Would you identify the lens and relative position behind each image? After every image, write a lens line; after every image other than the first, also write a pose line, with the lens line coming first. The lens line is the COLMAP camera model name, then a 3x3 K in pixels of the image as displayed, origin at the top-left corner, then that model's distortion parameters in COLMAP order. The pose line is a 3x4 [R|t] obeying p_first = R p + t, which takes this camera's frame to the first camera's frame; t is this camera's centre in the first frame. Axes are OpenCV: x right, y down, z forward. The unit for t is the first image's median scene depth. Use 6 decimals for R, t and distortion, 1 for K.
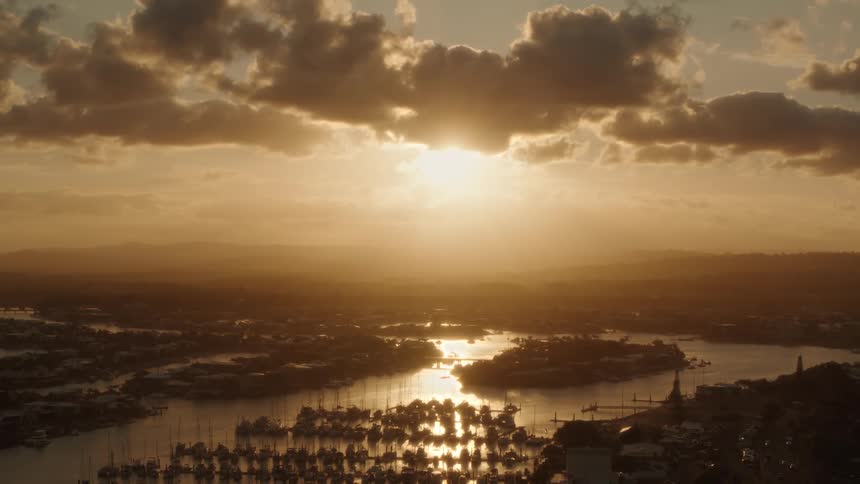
lens RADIAL K [[1396.2, 0, 430.0], [0, 1396.2, 242.0], [0, 0, 1]] dist [-0.036884, -0.147843]
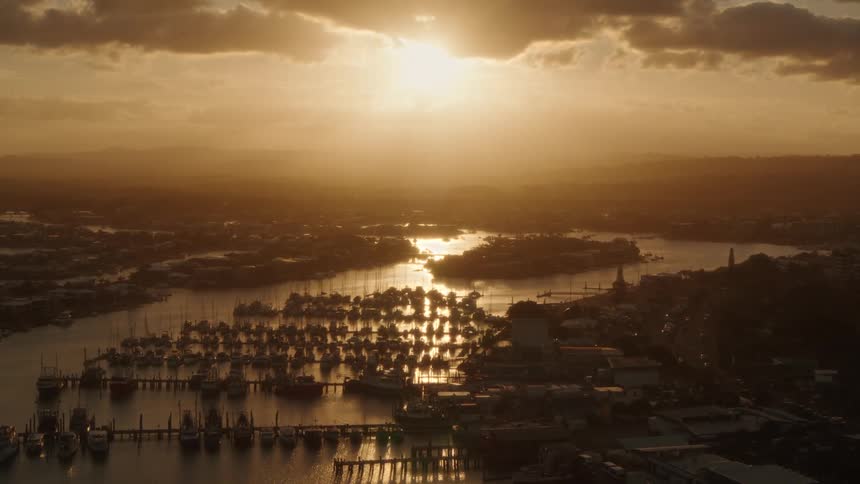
lens RADIAL K [[1396.2, 0, 430.0], [0, 1396.2, 242.0], [0, 0, 1]] dist [-0.036884, -0.147843]
pose [[0.999917, -0.003484, 0.012429, 0.007704], [0.002623, 0.997639, 0.068626, -0.001298], [-0.012639, -0.068587, 0.997565, -0.126731]]
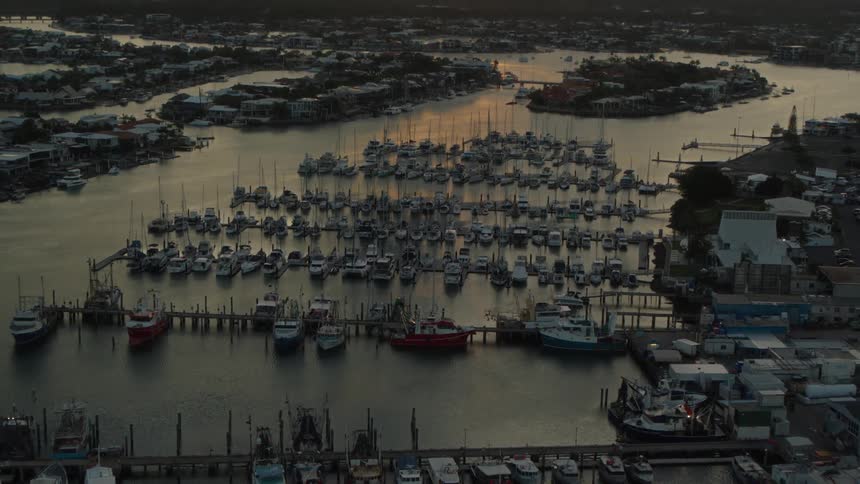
lens RADIAL K [[1396.2, 0, 430.0], [0, 1396.2, 242.0], [0, 0, 1]] dist [-0.036884, -0.147843]
pose [[0.999832, 0.015426, -0.009922, -0.040849], [-0.013068, 0.978732, 0.204727, 0.000543], [0.012869, -0.204563, 0.978769, 0.120816]]
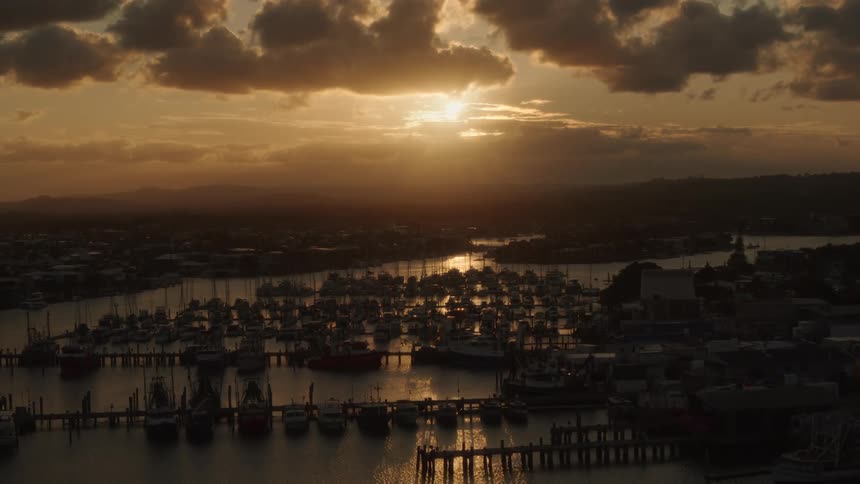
lens RADIAL K [[1396.2, 0, 430.0], [0, 1396.2, 242.0], [0, 0, 1]] dist [-0.036884, -0.147843]
pose [[0.999608, -0.024929, -0.012735, -0.012859], [0.025451, 0.998769, 0.042586, 0.056814], [0.011657, -0.042893, 0.999012, 0.089343]]
